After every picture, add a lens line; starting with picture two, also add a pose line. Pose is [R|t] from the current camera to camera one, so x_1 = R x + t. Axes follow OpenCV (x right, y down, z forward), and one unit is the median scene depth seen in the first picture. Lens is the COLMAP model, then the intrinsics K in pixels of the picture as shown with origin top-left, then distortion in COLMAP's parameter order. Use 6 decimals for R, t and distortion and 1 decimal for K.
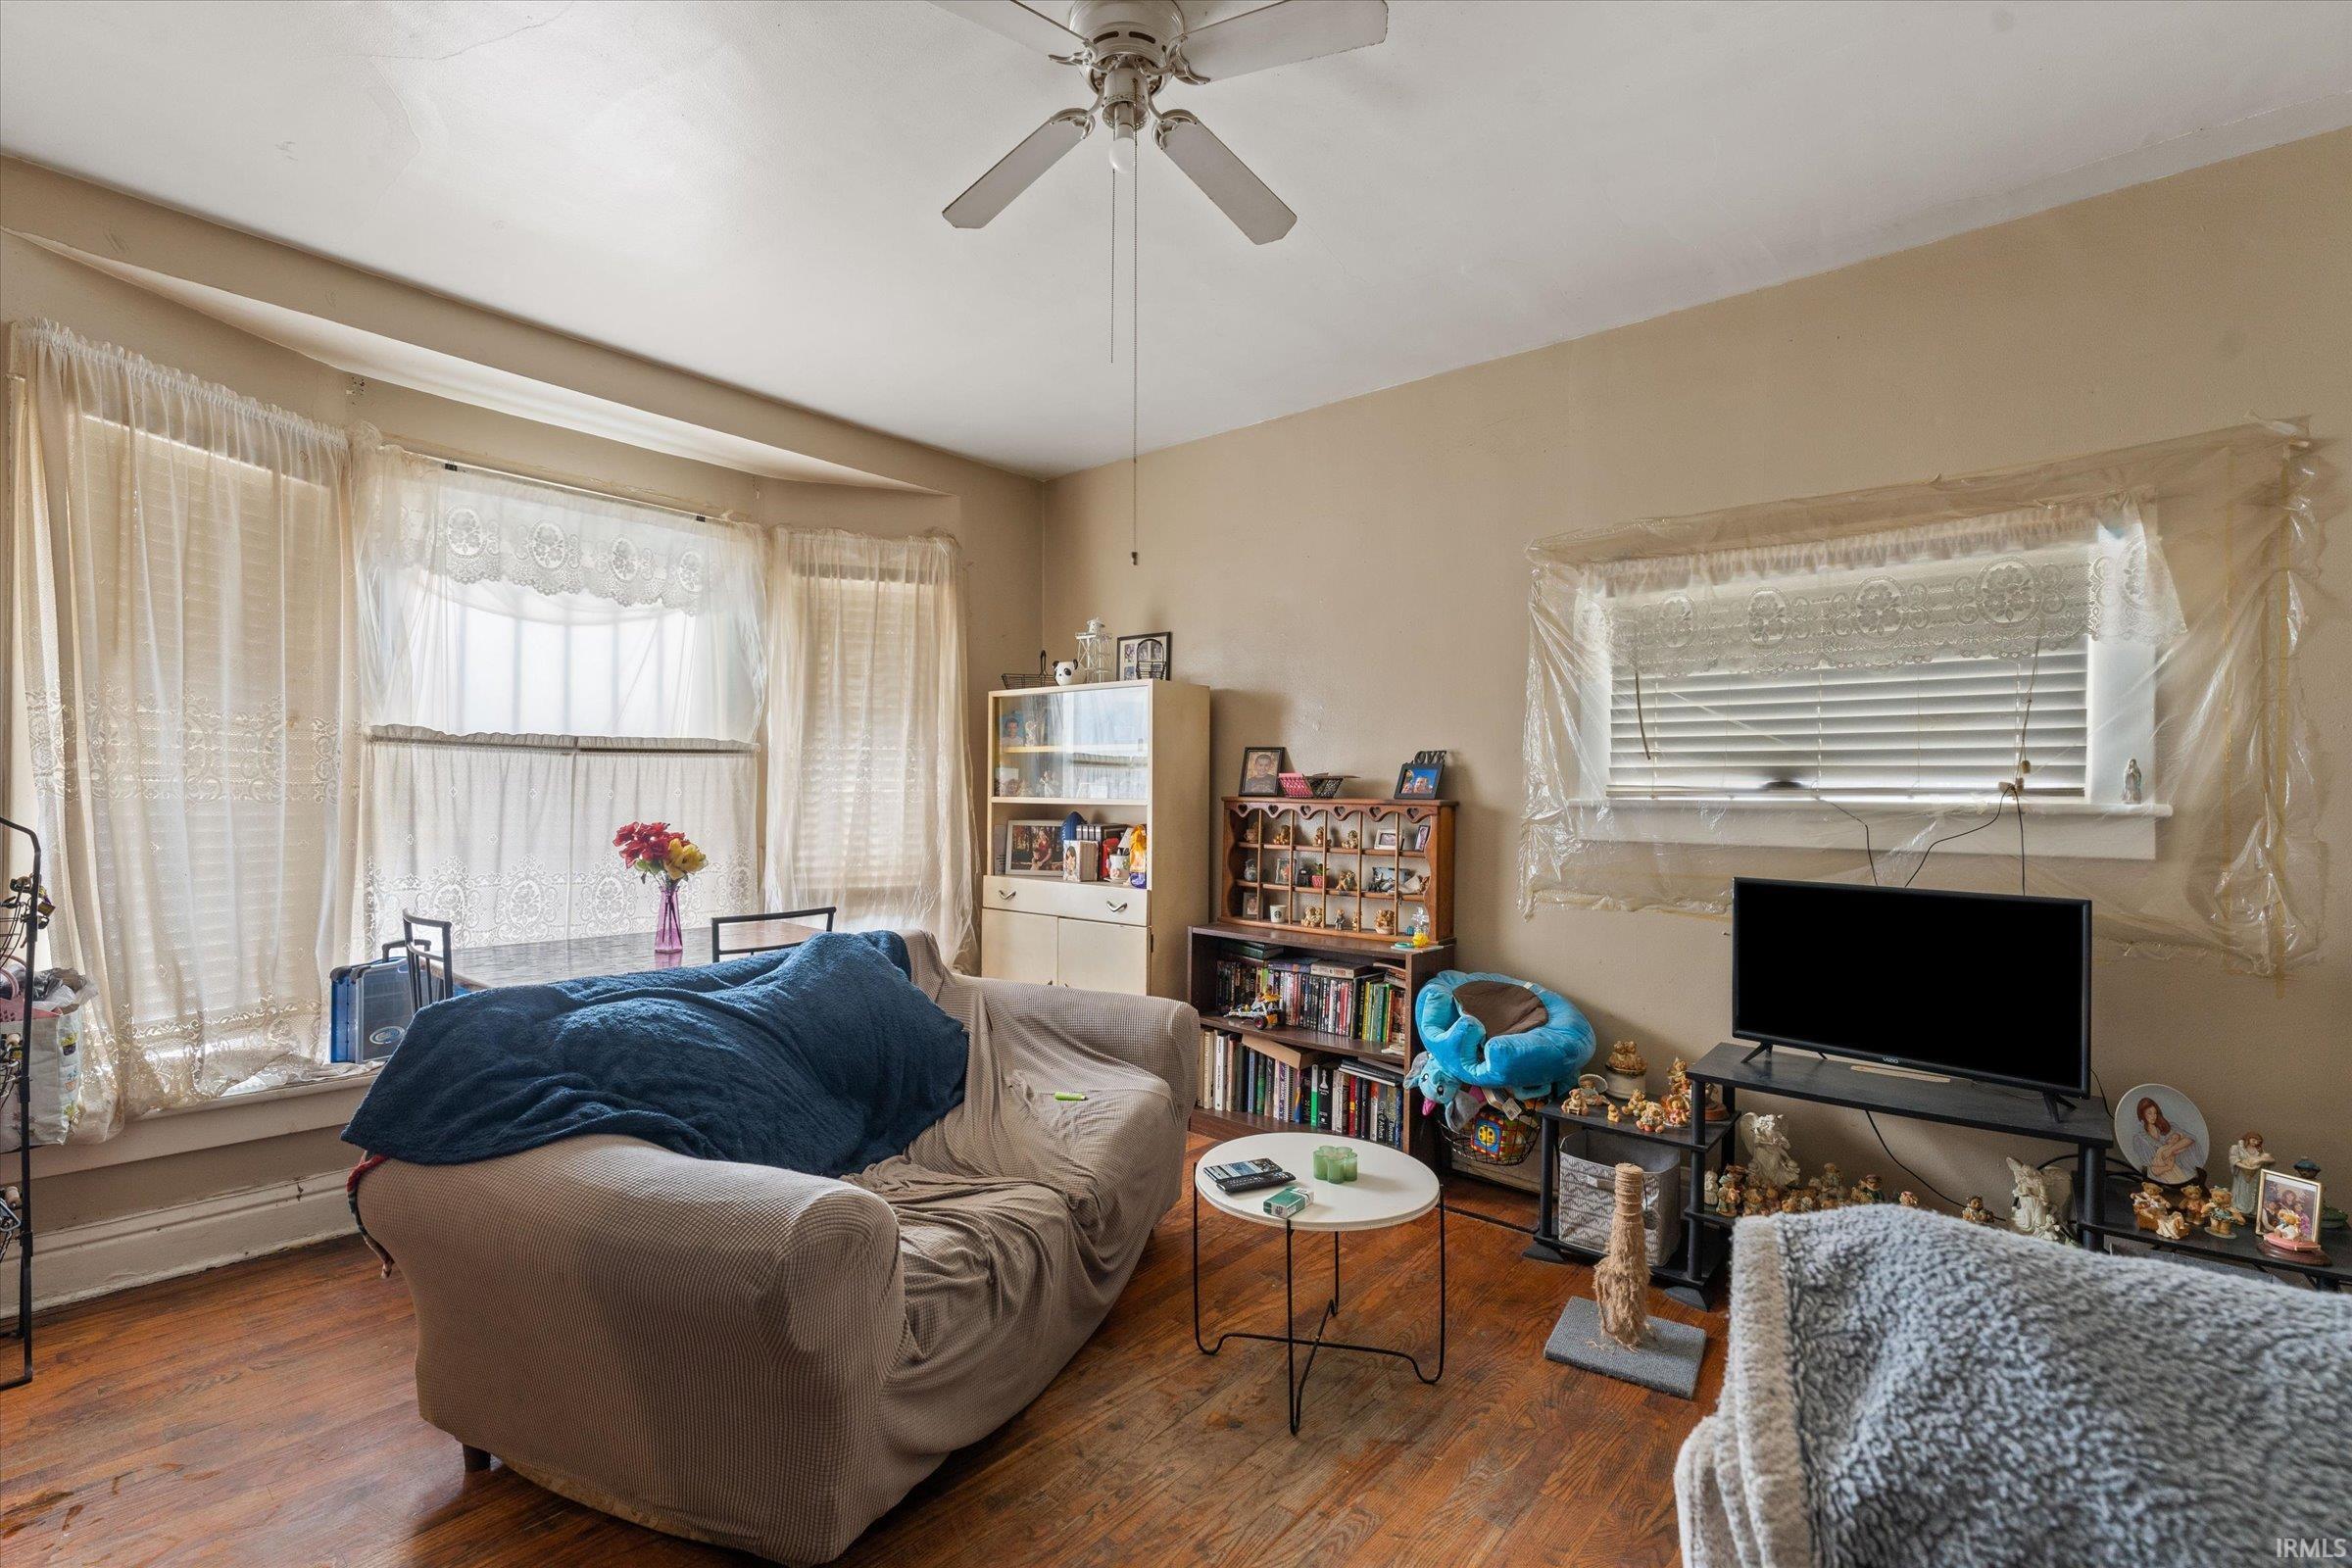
lens RADIAL K [[1060.9, 0, 1176.0], [0, 1060.9, 784.0], [0, 0, 1]] dist [-0.000316, 0.000087]
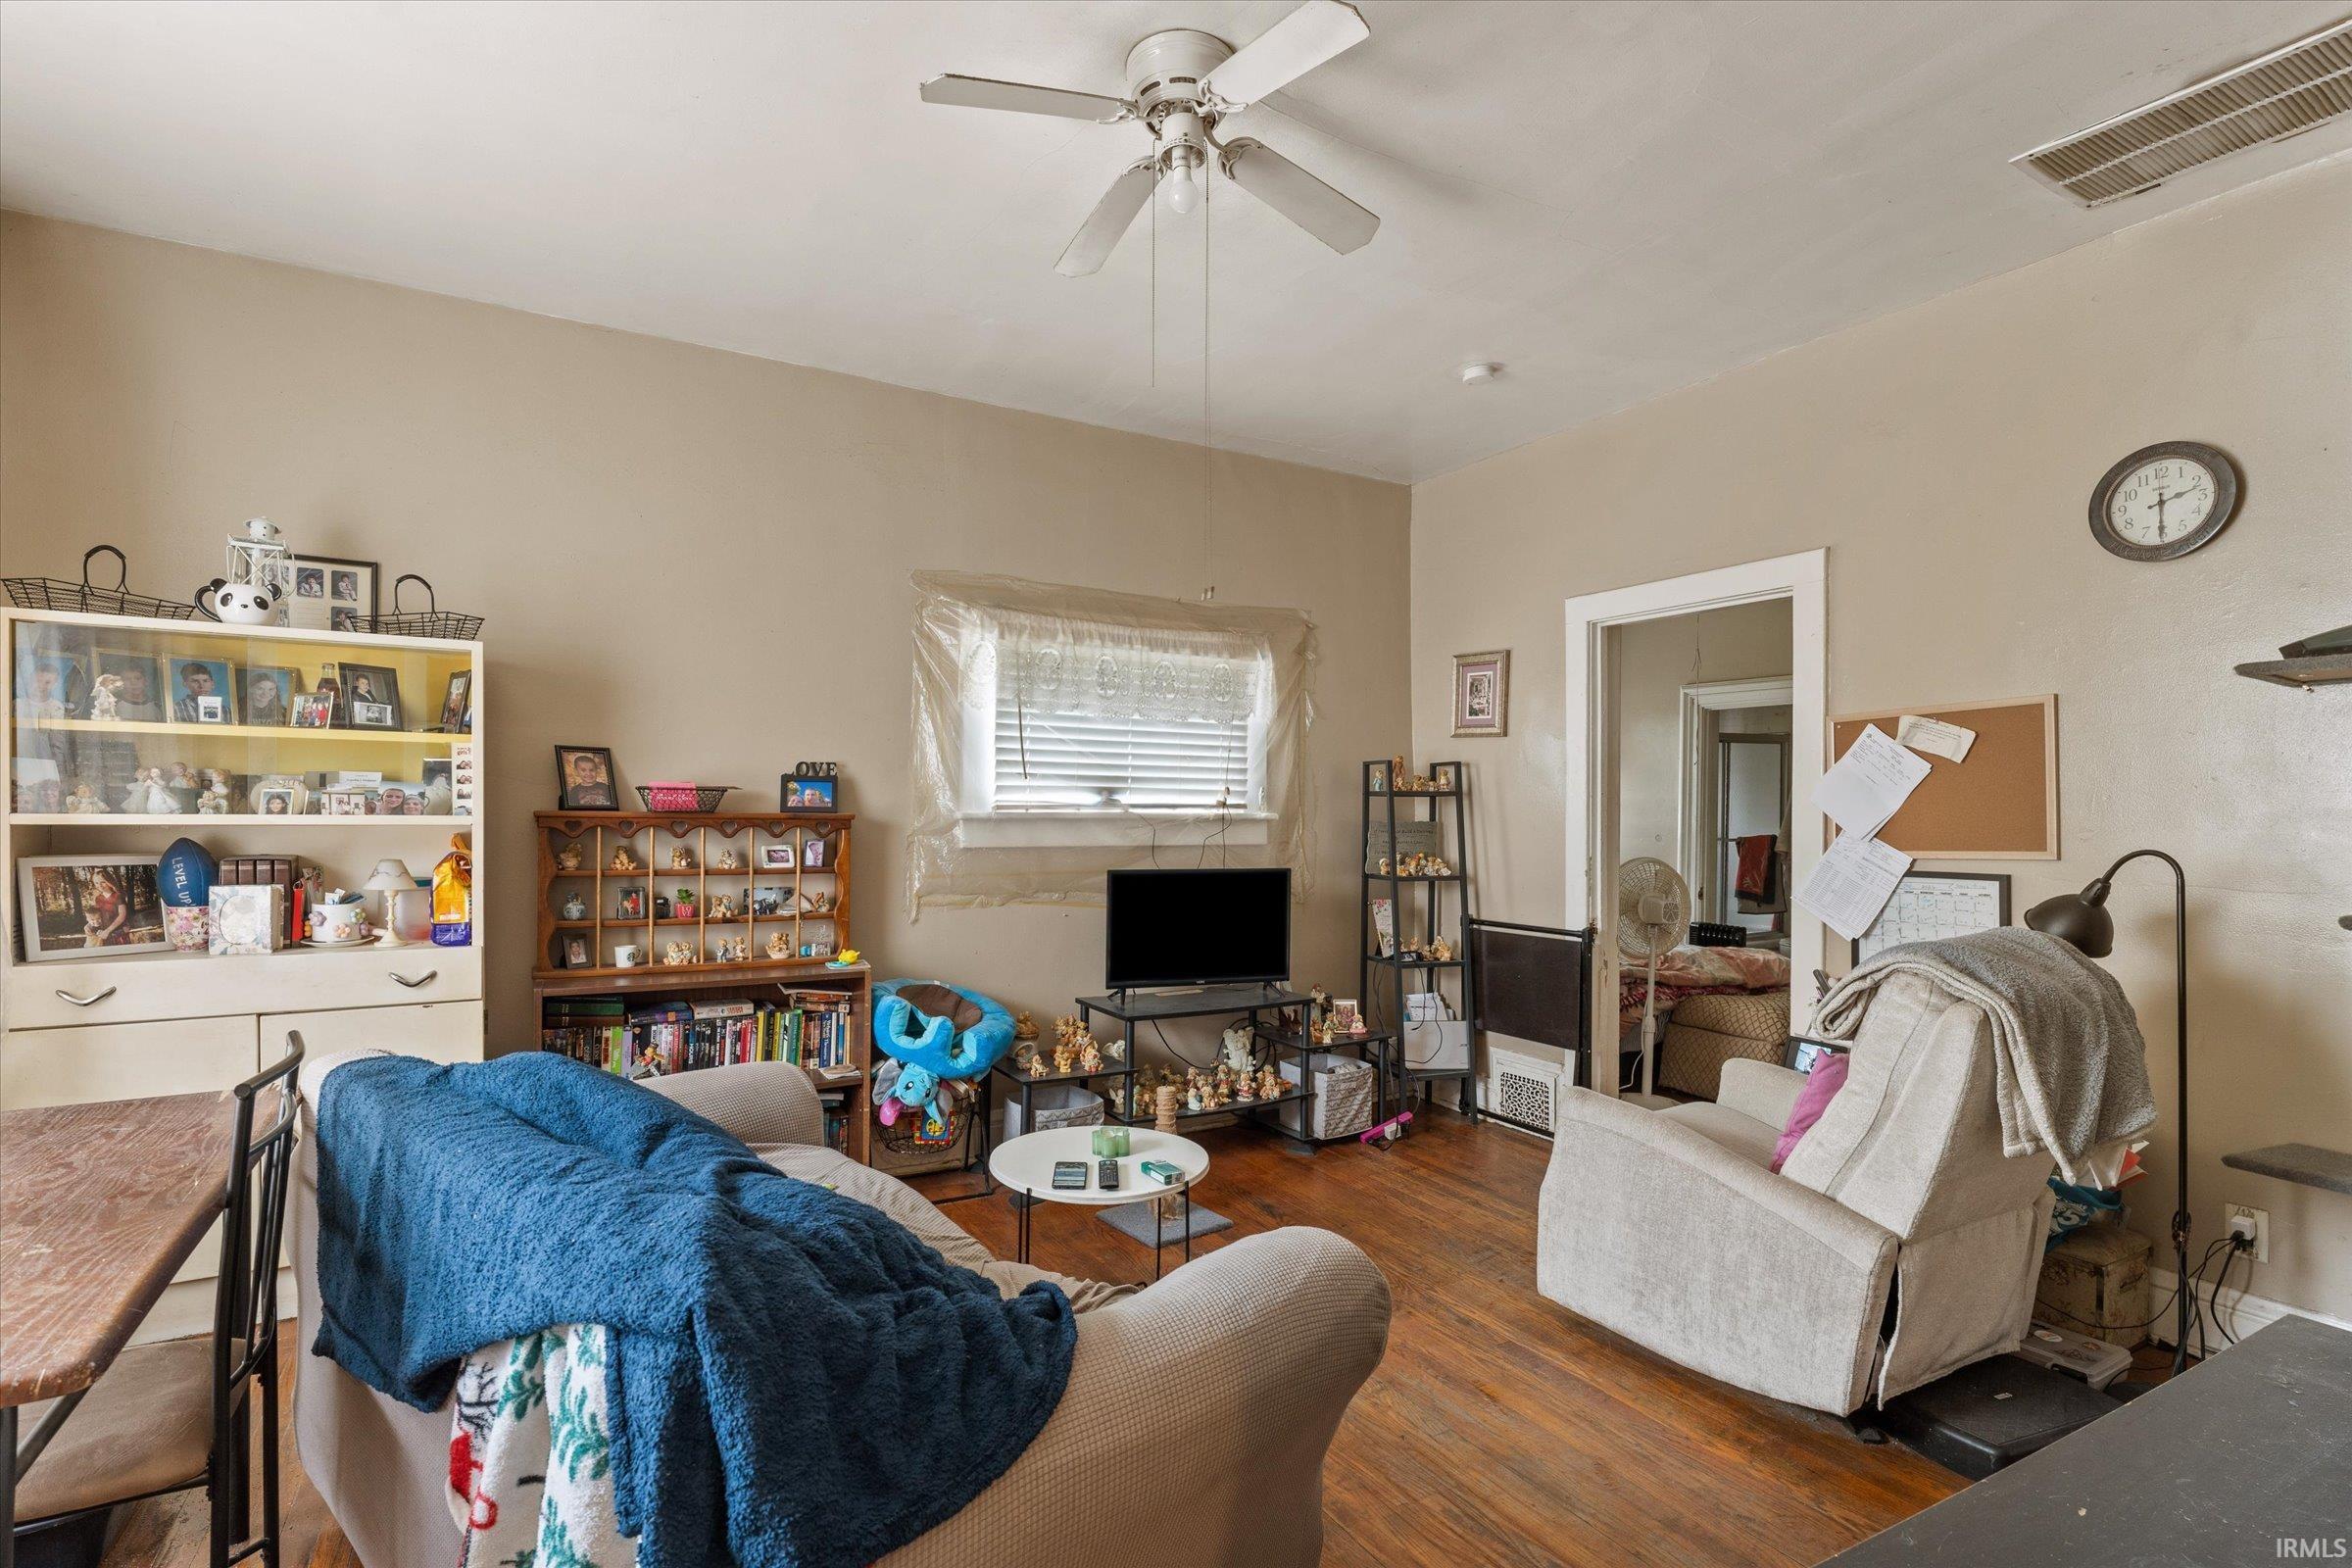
lens RADIAL K [[1109.8, 0, 1173.2], [0, 1109.8, 816.8], [0, 0, 1]] dist [-0.002926, -0.000249]
pose [[0.337349, -0.012498, 0.941297, -0.686245], [-0.013001, 0.999755, 0.017933, -0.004566], [-0.941290, -0.018287, 0.337104, 0.408189]]
